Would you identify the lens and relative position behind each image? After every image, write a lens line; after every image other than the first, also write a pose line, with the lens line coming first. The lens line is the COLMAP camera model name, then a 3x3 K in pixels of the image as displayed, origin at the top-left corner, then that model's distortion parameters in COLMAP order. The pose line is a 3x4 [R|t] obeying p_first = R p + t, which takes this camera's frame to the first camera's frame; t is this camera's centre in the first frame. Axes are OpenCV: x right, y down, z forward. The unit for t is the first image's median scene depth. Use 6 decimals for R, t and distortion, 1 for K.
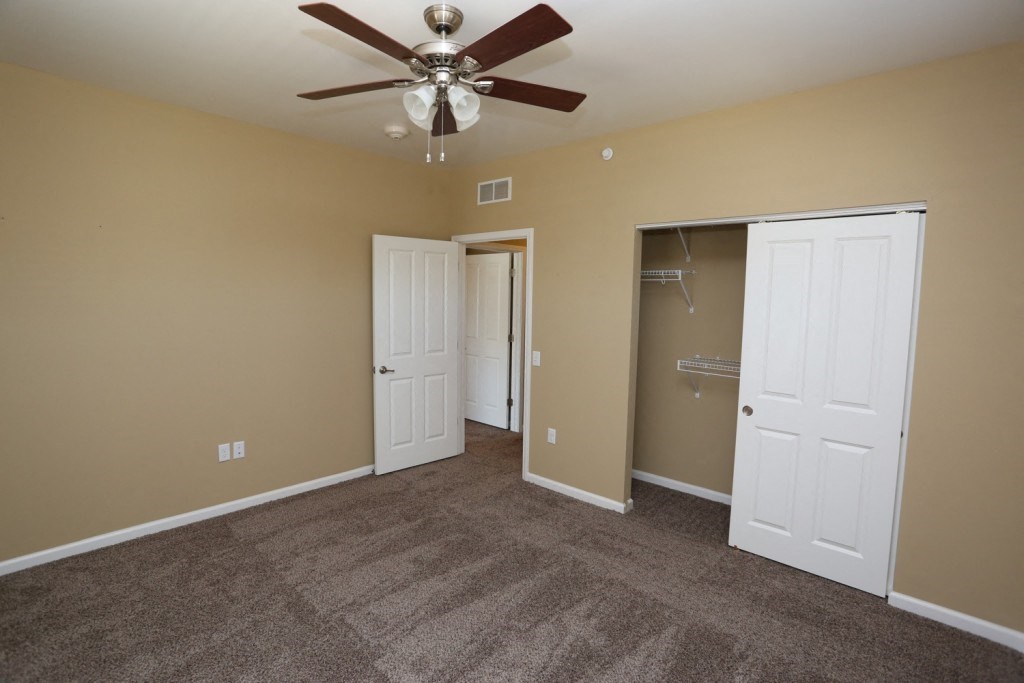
lens RADIAL K [[495.3, 0, 513.4], [0, 495.3, 329.1], [0, 0, 1]] dist [-0.074477, 0.011656]
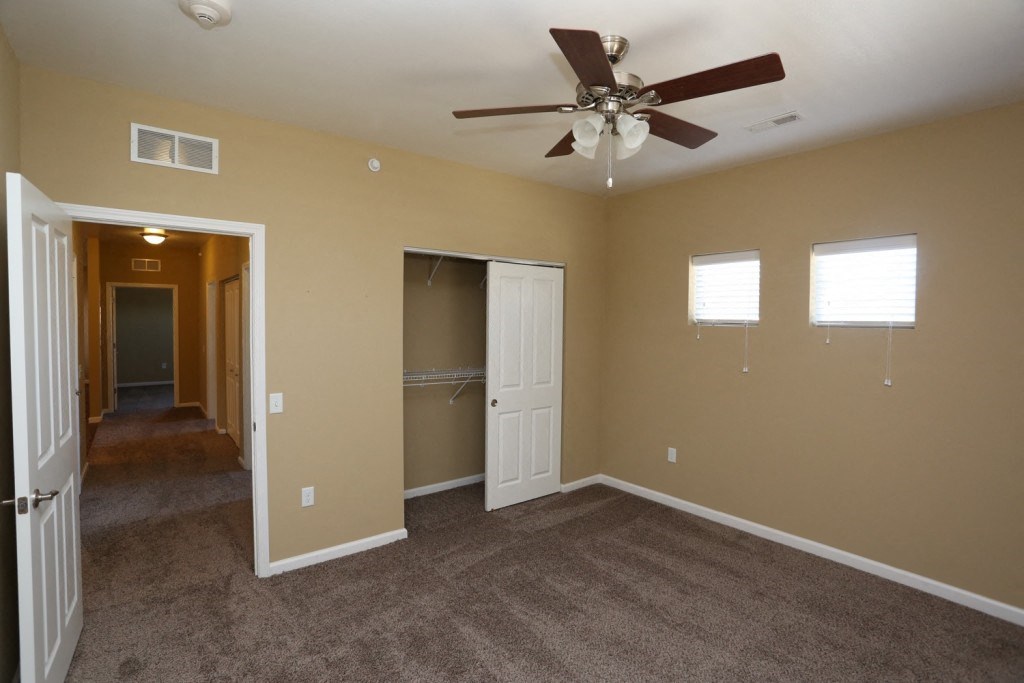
lens RADIAL K [[487.5, 0, 508.1], [0, 487.5, 334.8], [0, 0, 1]] dist [-0.073600, 0.023516]
pose [[0.164056, -0.053168, 0.985017, -0.702360], [0.060148, 0.997228, 0.043810, -0.063452], [-0.984616, 0.052059, 0.166799, 0.638680]]
